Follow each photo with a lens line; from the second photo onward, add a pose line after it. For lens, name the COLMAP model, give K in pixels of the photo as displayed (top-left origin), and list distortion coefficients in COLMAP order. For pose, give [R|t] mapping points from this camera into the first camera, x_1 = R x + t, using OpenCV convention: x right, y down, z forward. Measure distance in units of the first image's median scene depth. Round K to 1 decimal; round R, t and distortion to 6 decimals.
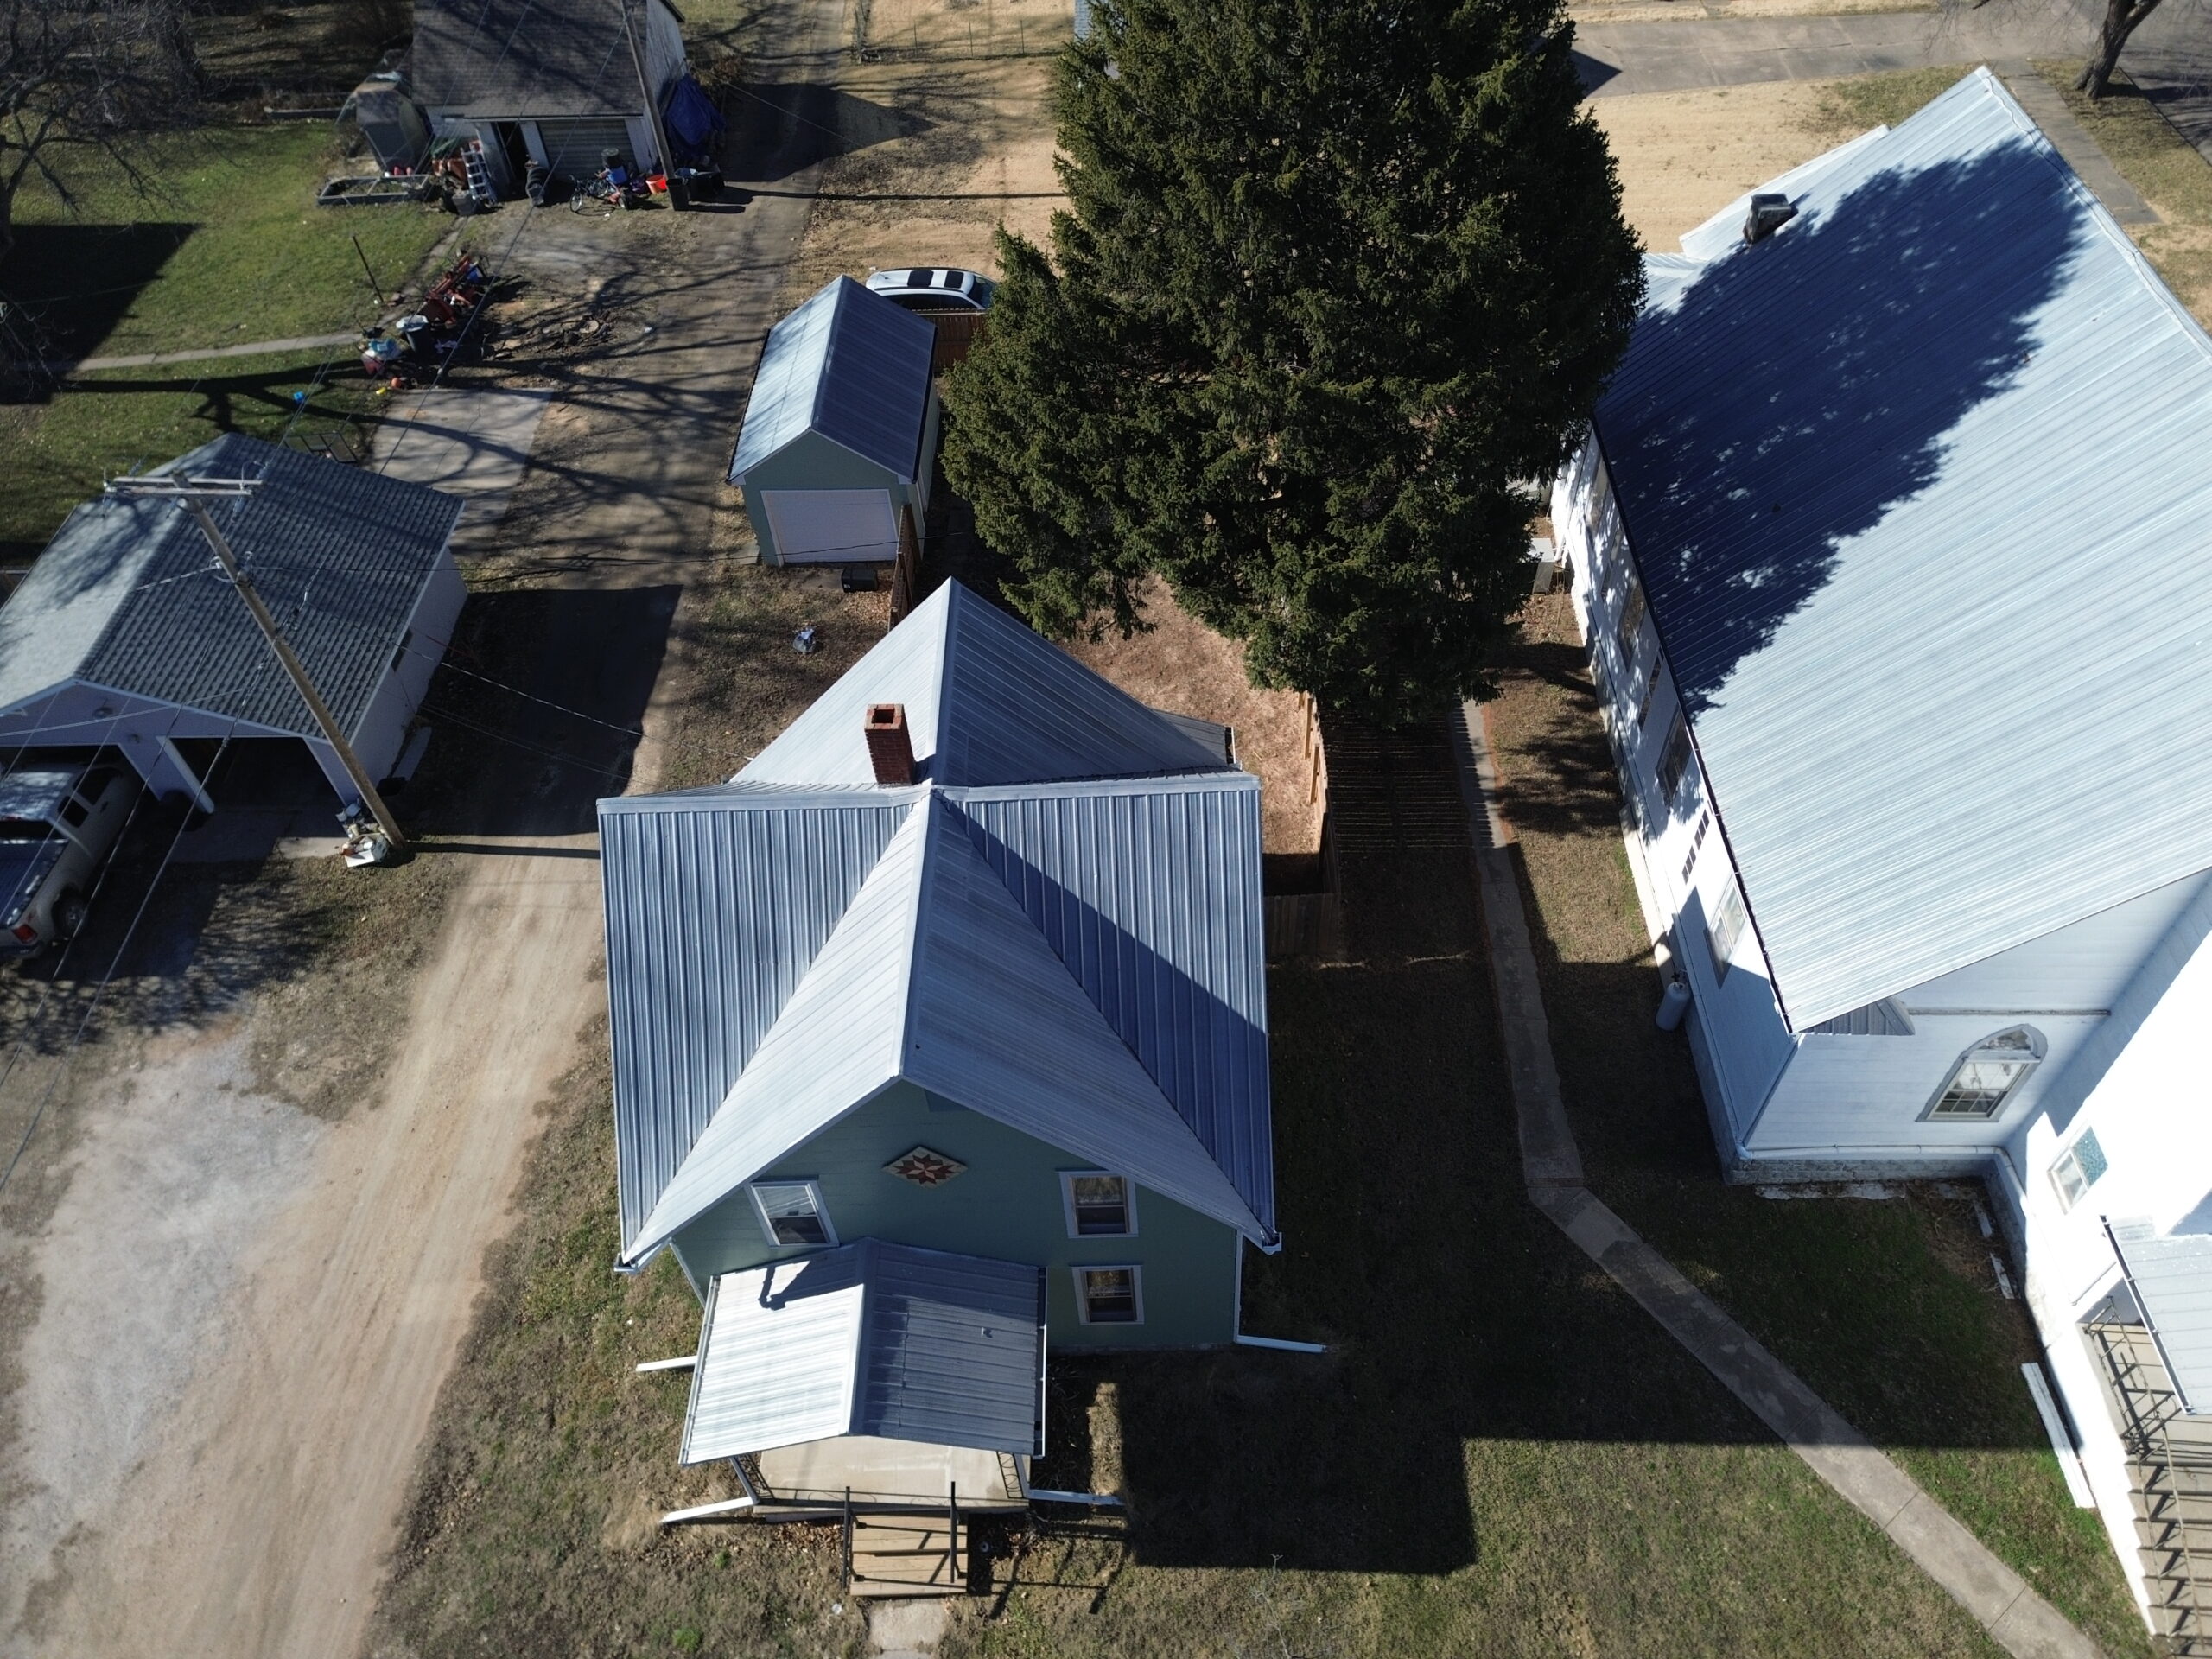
lens RADIAL K [[1525.8, 0, 1106.0], [0, 1525.8, 829.5], [0, 0, 1]] dist [0.105729, -0.081176]
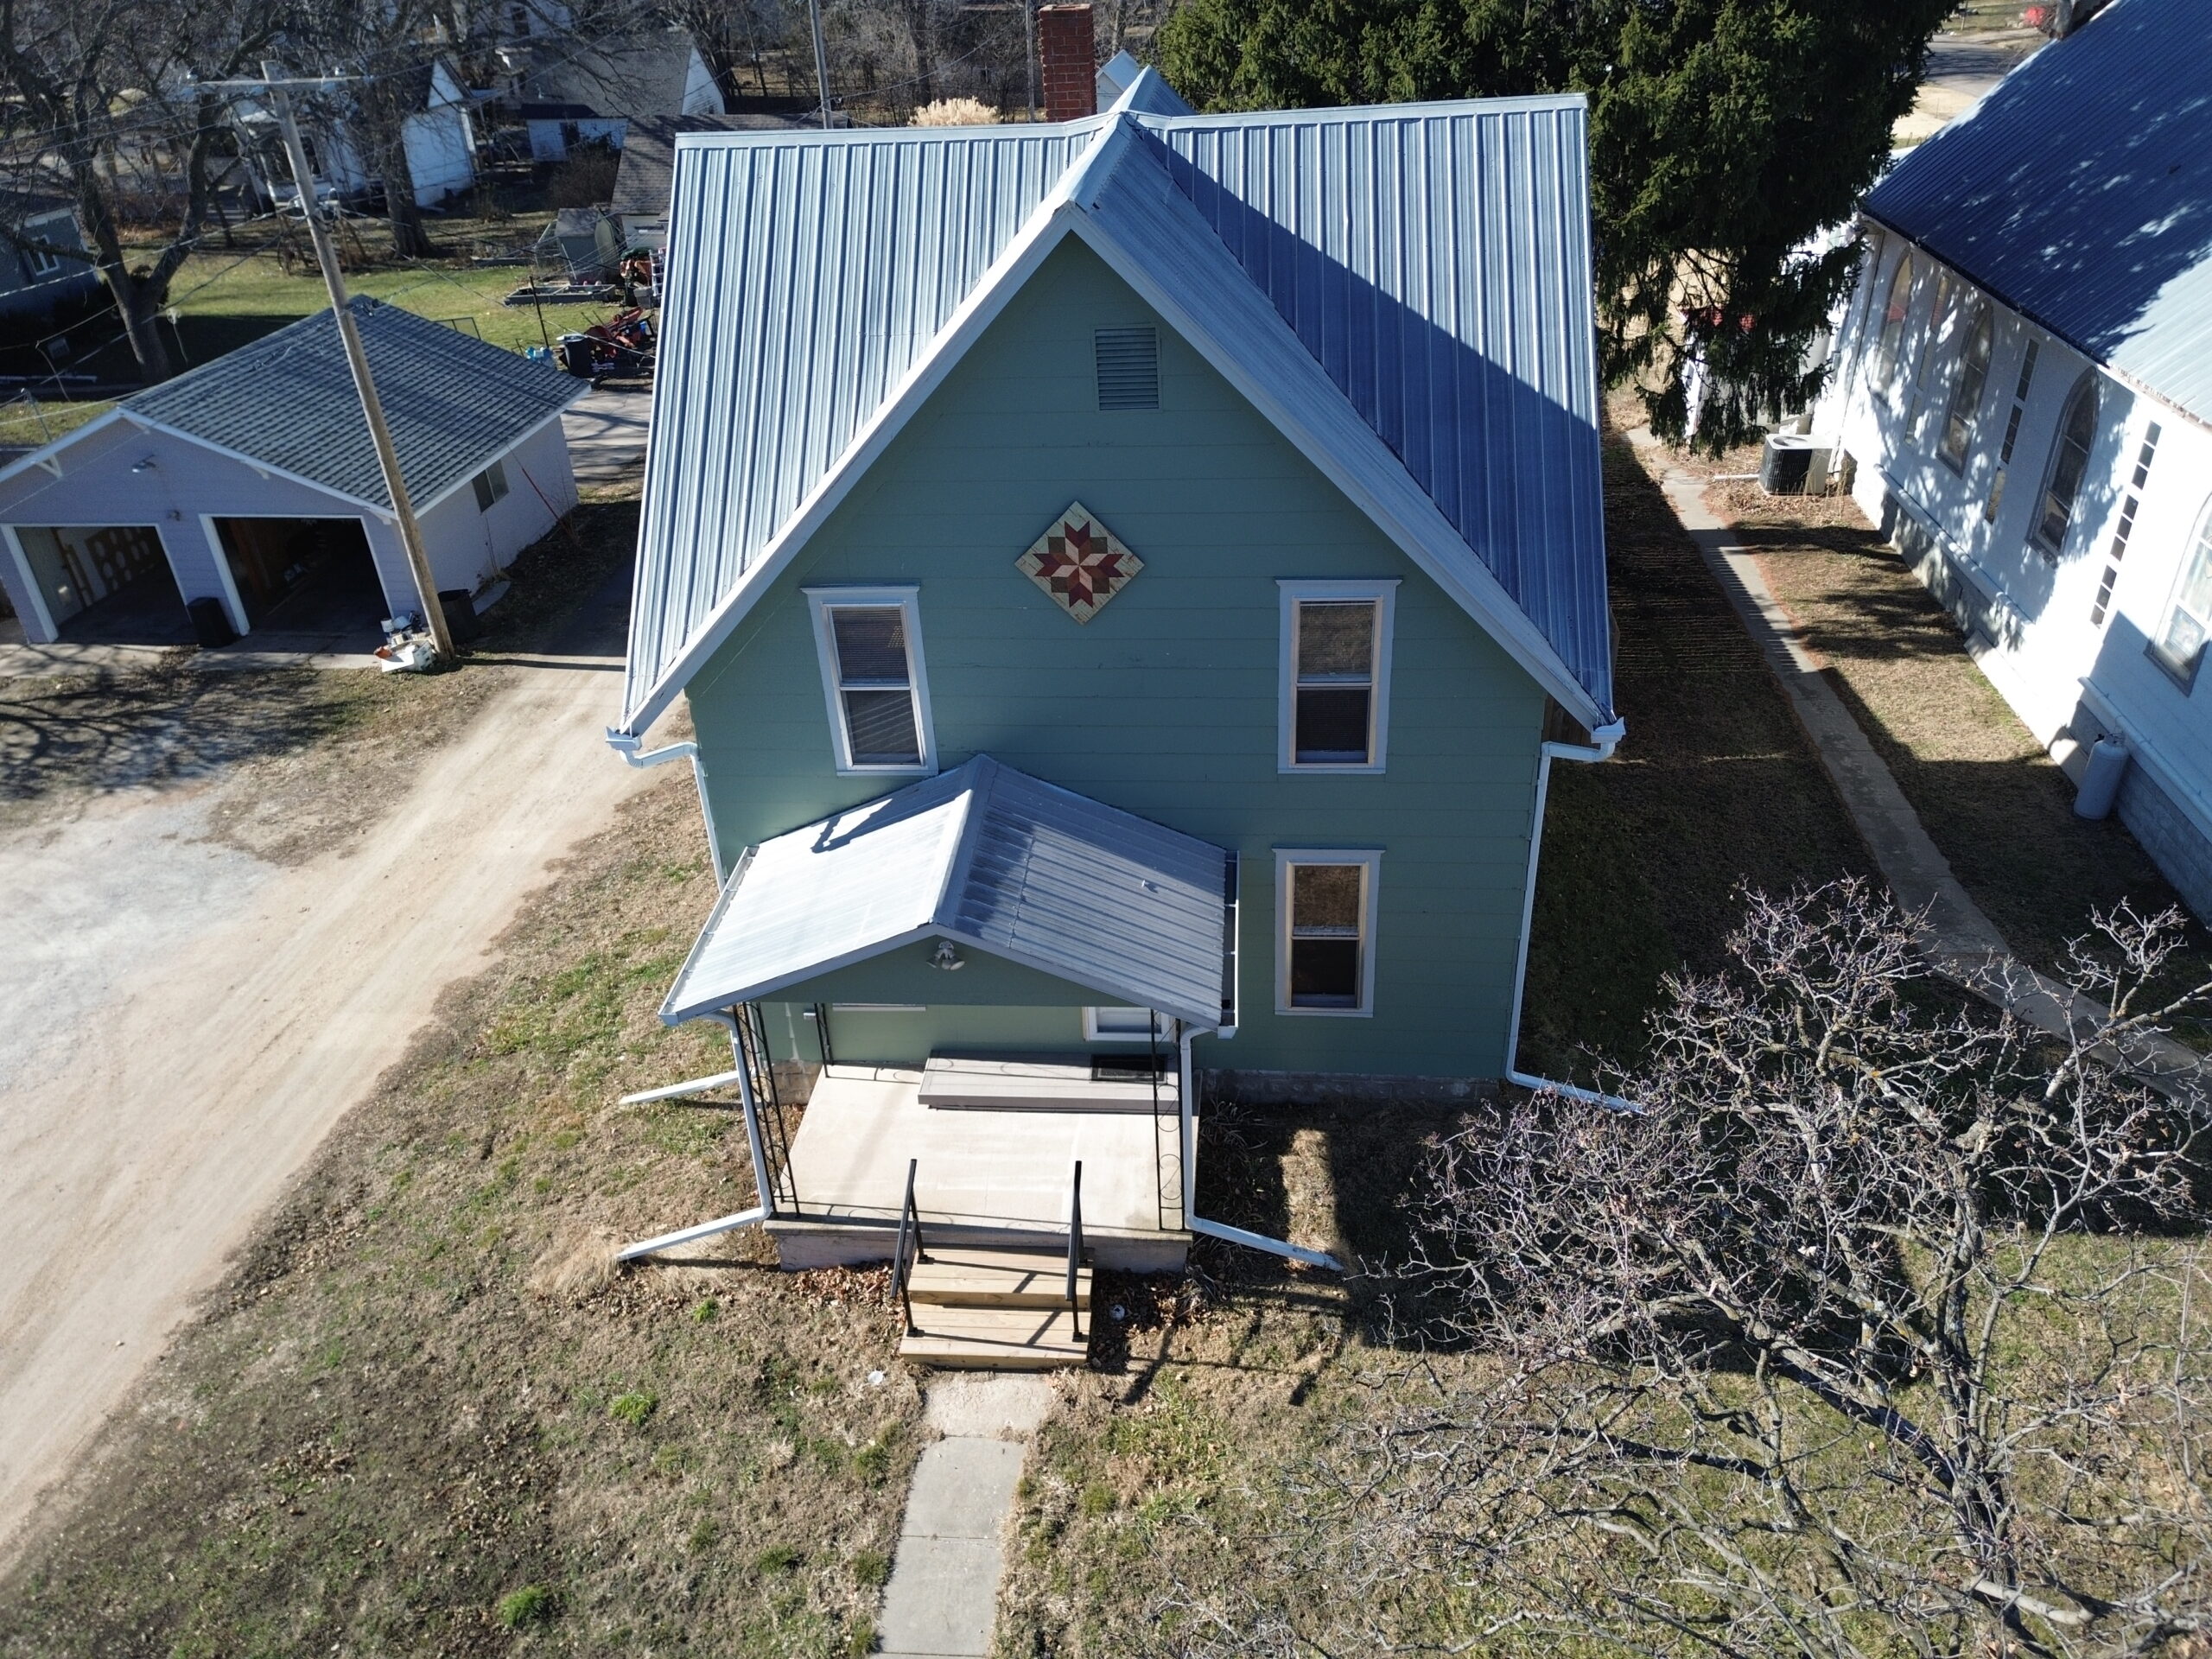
lens RADIAL K [[1543.3, 0, 1117.3], [0, 1543.3, 807.1], [0, 0, 1]] dist [0.083019, -0.059698]
pose [[0.996481, 0.044052, -0.071314, -0.041489], [-0.063968, 0.949448, -0.307338, 0.448667], [0.054170, 0.310818, 0.948925, 0.335551]]
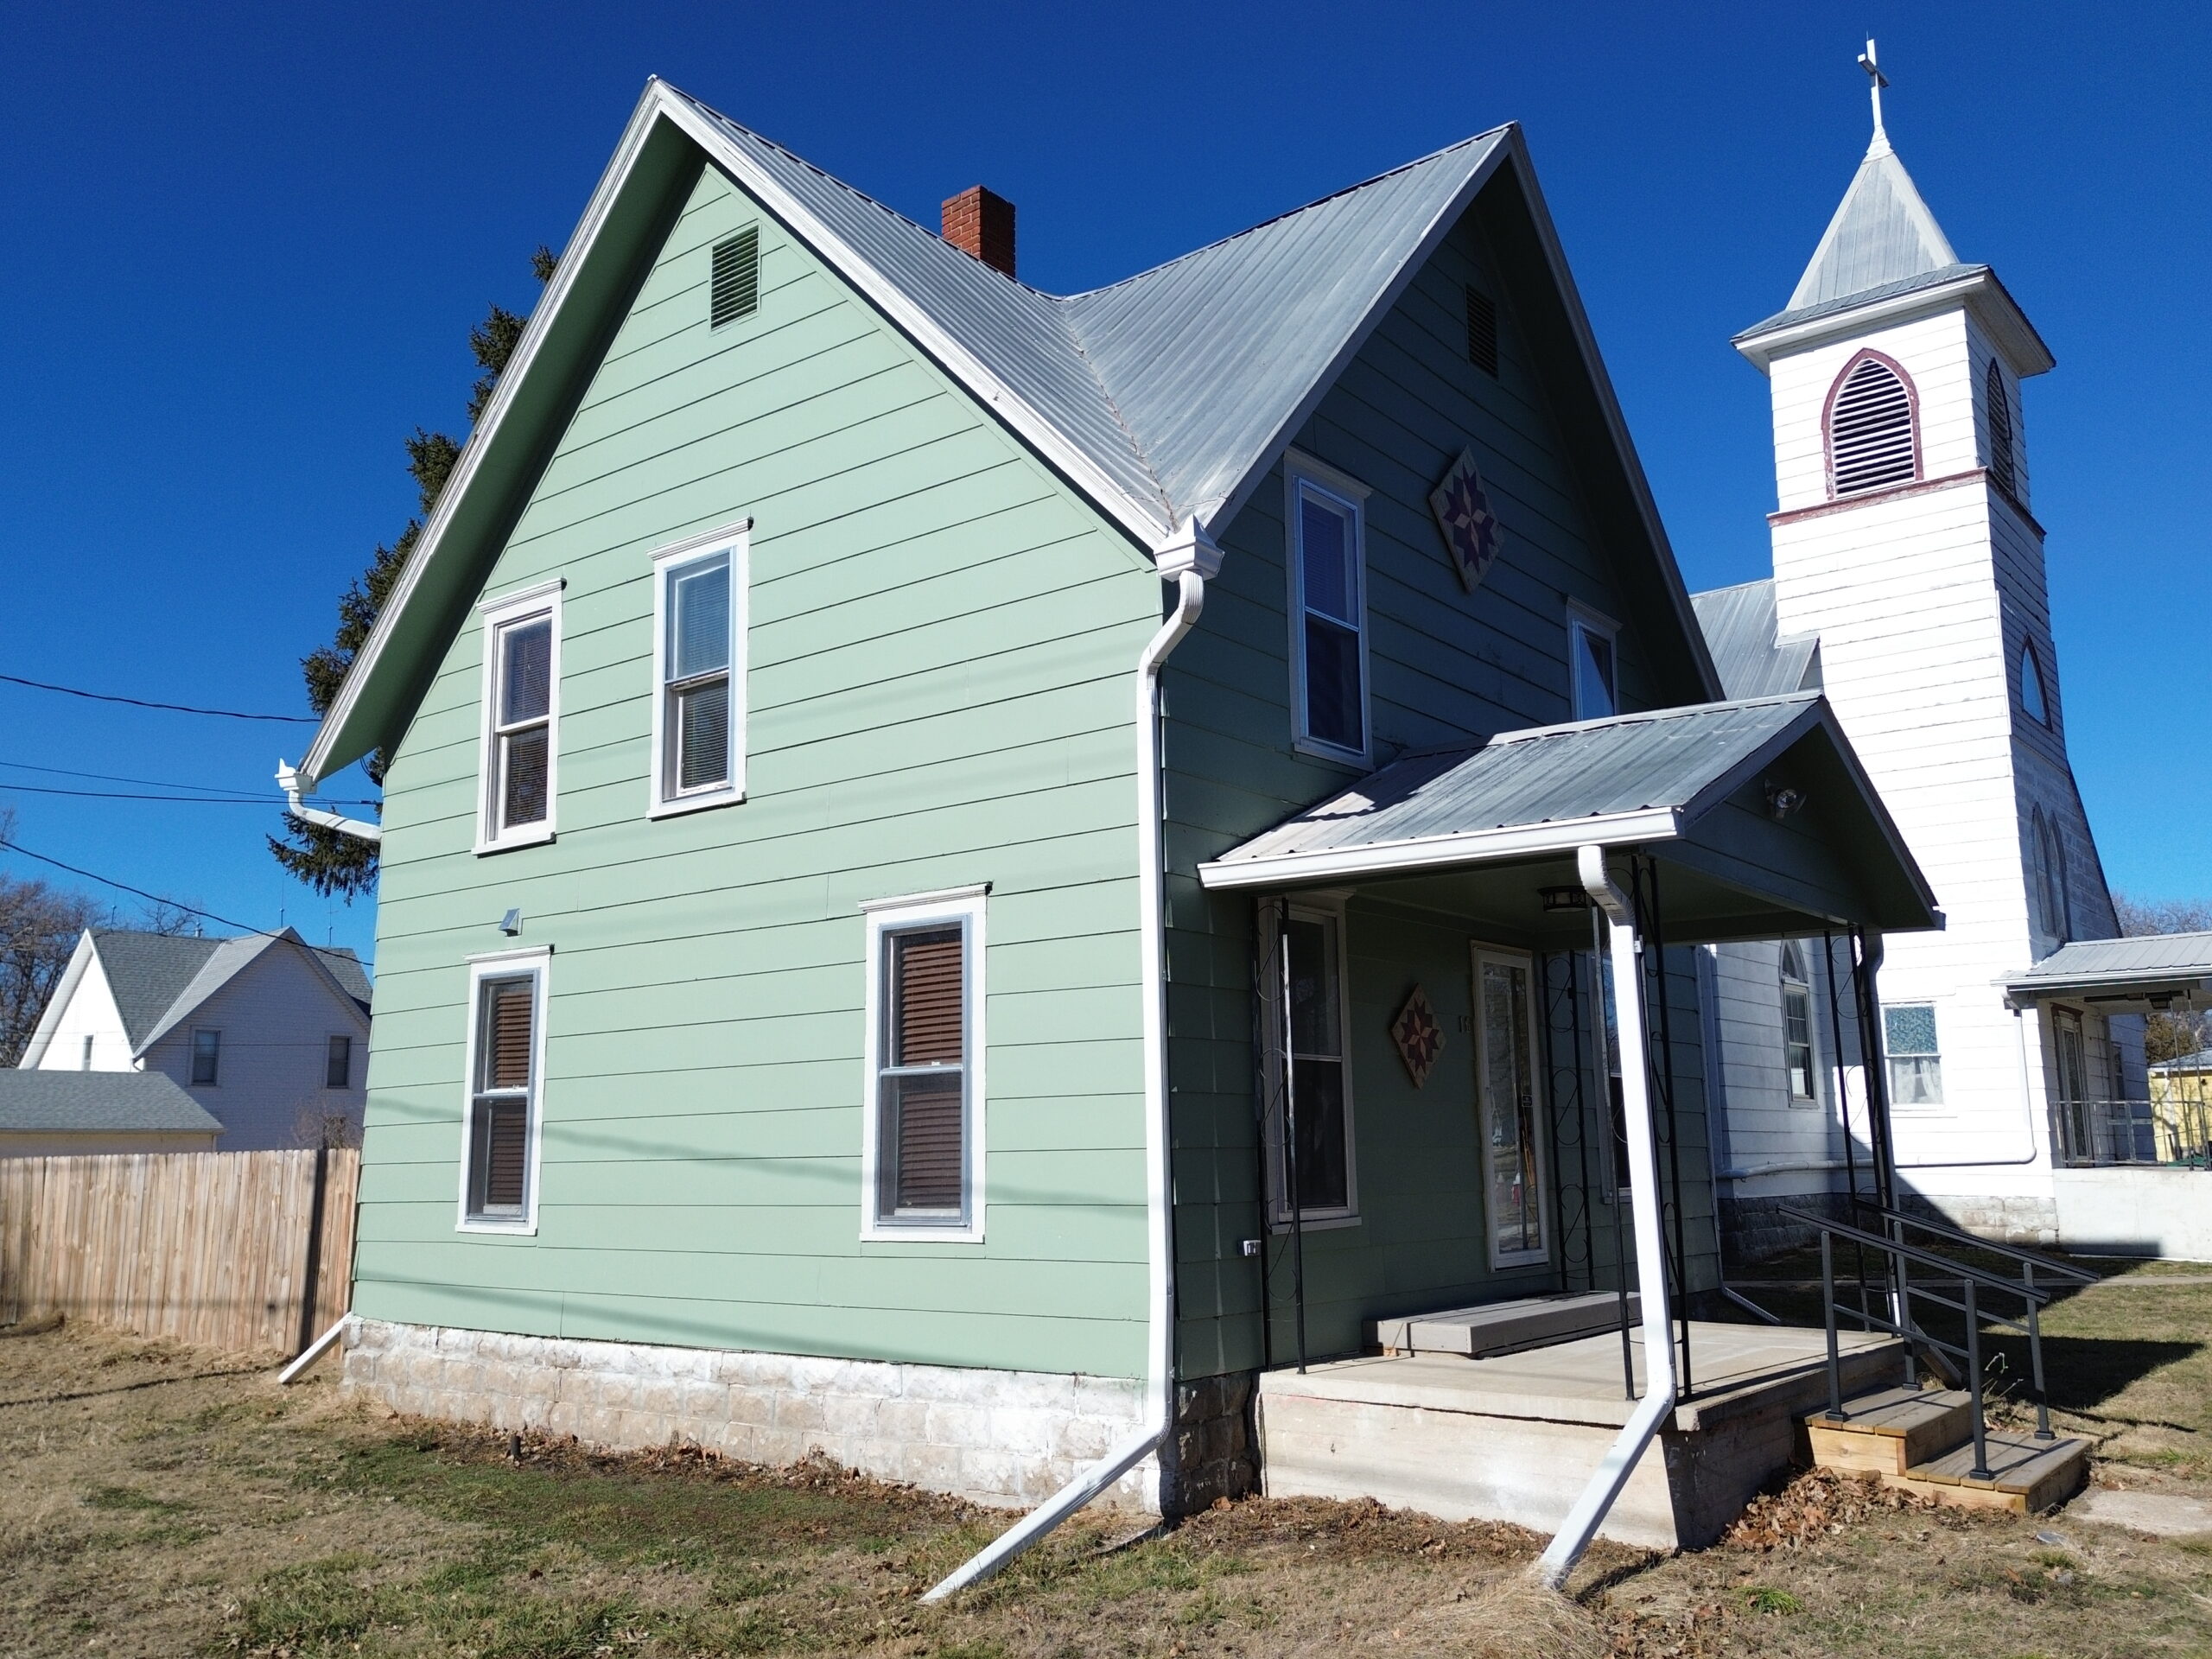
lens RADIAL K [[1769.4, 0, 1106.0], [0, 1769.4, 829.5], [0, 0, 1]] dist [0.082138, -0.086640]
pose [[0.624172, 0.173725, 0.761728, -0.575000], [0.574095, 0.559313, -0.597983, 0.507727], [-0.529929, 0.810548, 0.249373, 0.850928]]
